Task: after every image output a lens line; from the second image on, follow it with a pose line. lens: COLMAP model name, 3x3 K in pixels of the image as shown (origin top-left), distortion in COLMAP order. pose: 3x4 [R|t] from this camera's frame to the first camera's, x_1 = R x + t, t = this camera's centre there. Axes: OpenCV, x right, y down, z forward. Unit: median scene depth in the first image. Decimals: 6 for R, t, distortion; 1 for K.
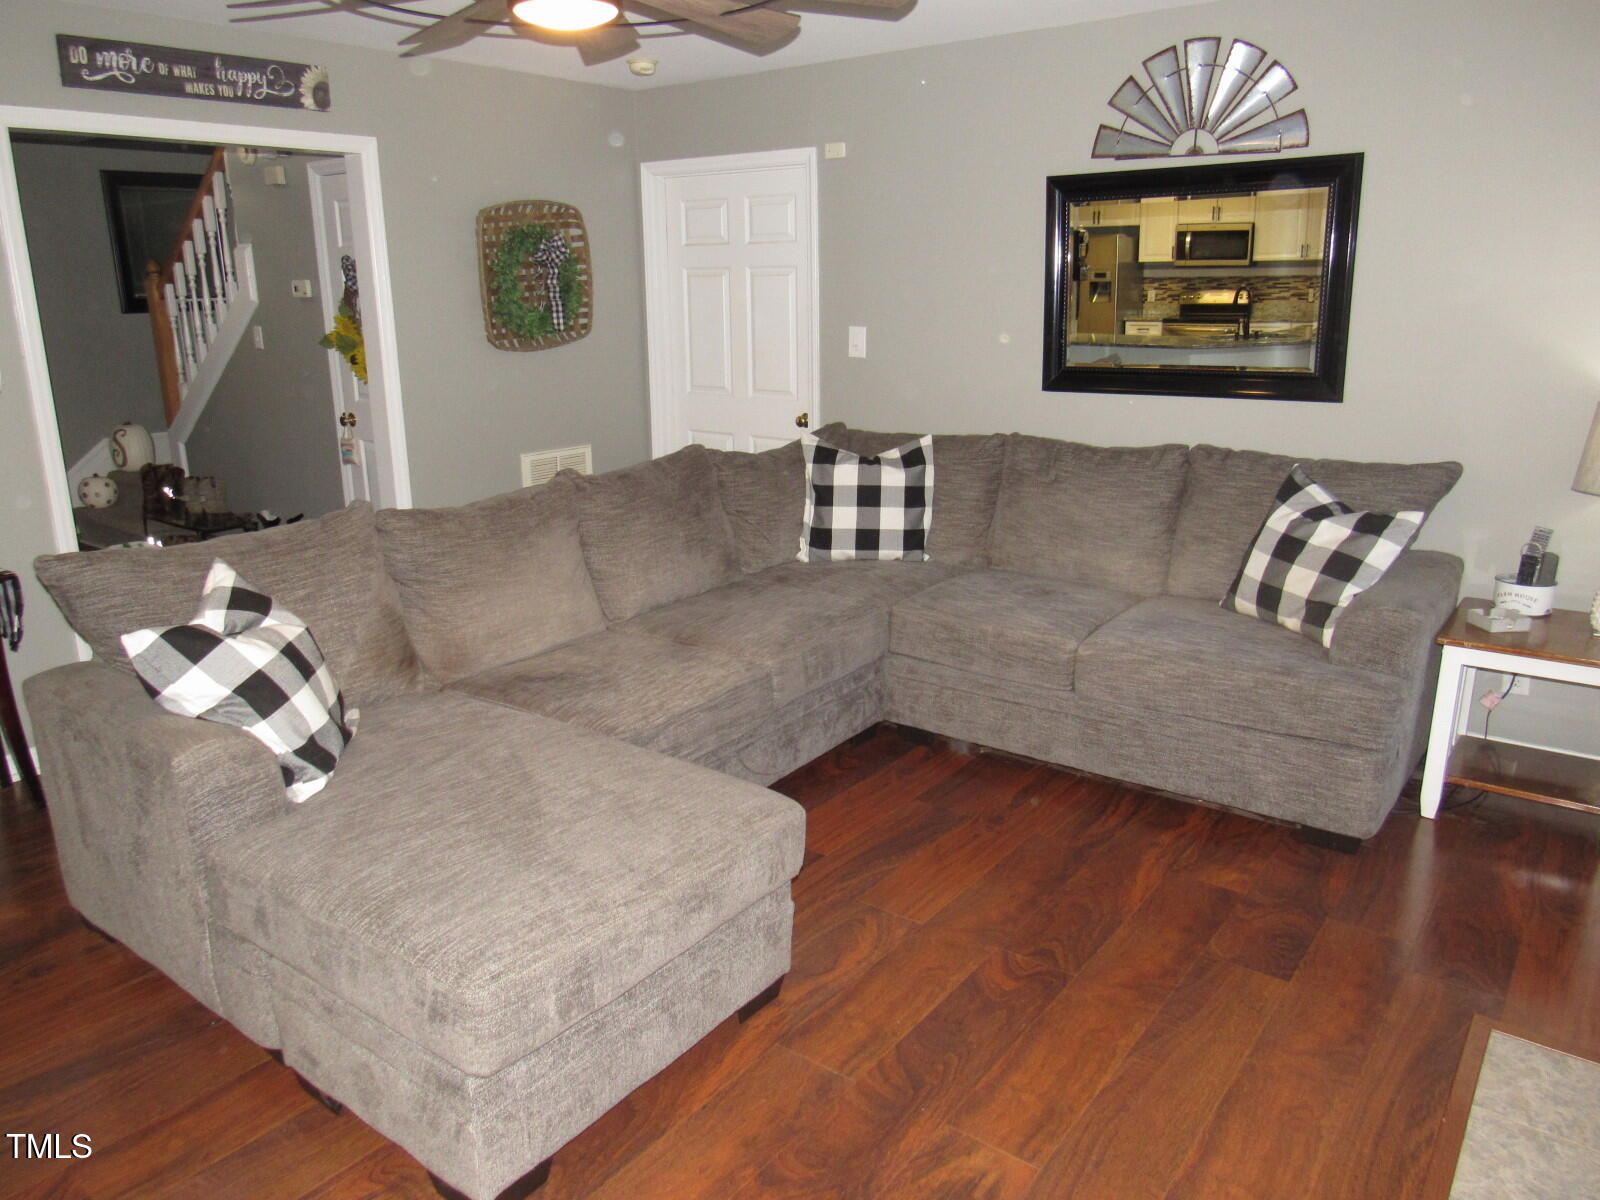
lens RADIAL K [[1154.5, 0, 802.0], [0, 1154.5, 601.2], [0, 0, 1]] dist [-0.027097, 0.021657]
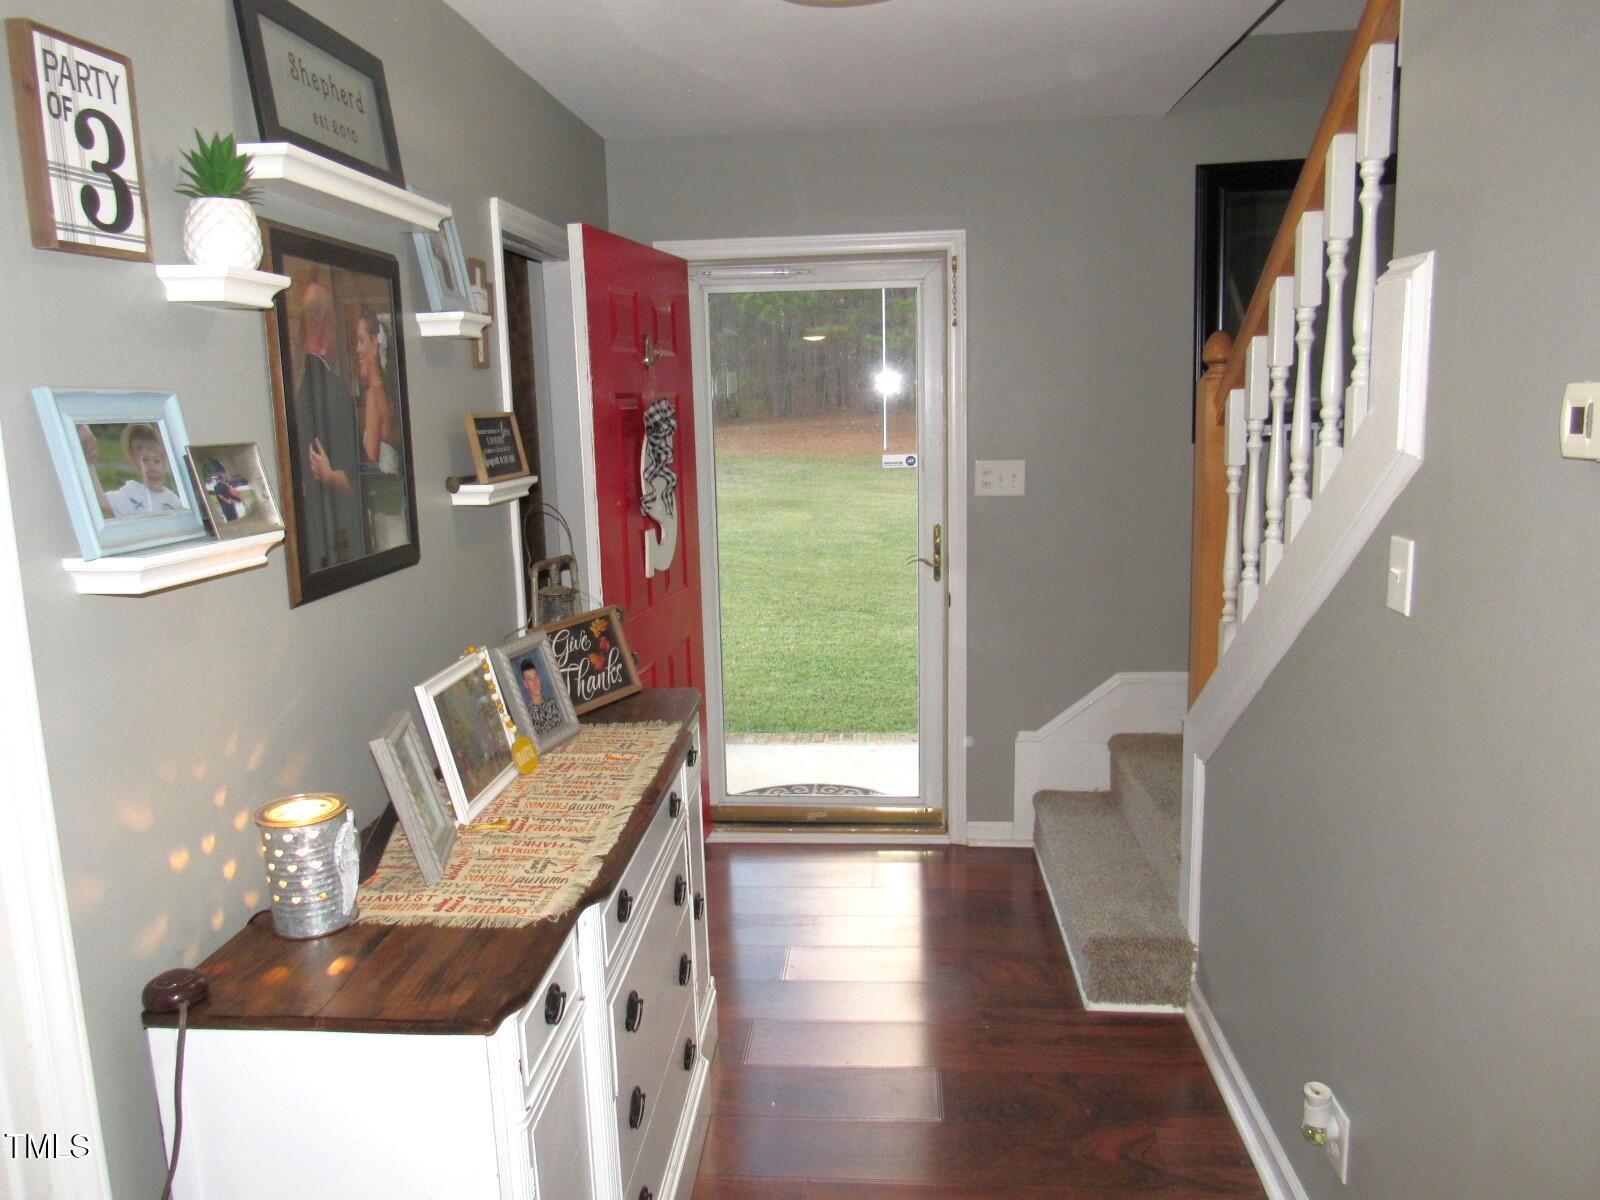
lens RADIAL K [[1125.6, 0, 797.1], [0, 1125.6, 590.0], [0, 0, 1]] dist [-0.034454, 0.000440]
pose [[0.536835, 0.129575, -0.833678, -0.295127], [-0.192831, 0.980825, 0.028275, -0.188094], [0.821355, 0.145580, 0.551527, 0.663387]]
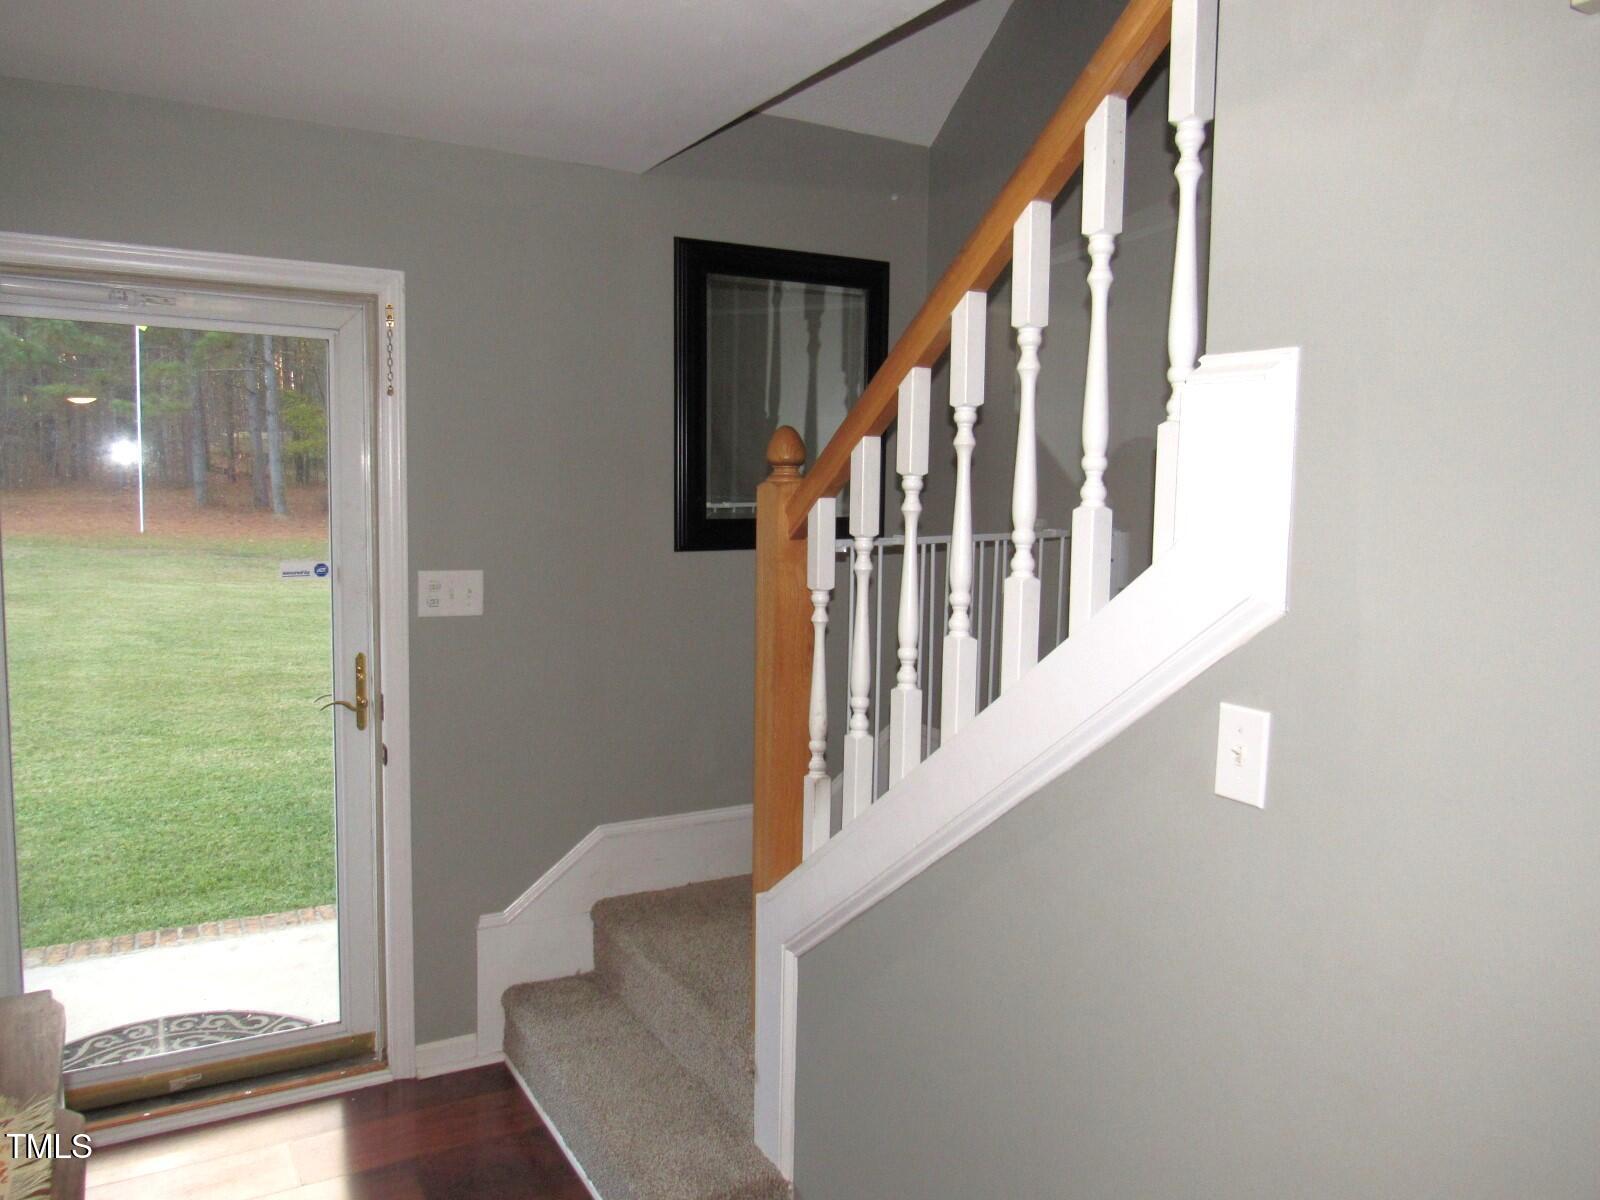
lens RADIAL K [[1125.6, 0, 797.1], [0, 1125.6, 590.0], [0, 0, 1]] dist [-0.034454, 0.000440]
pose [[0.924630, 0.057409, -0.376514, -0.435099], [-0.120232, 0.982022, -0.145526, -0.201420], [0.361391, 0.179827, 0.914909, 0.699871]]
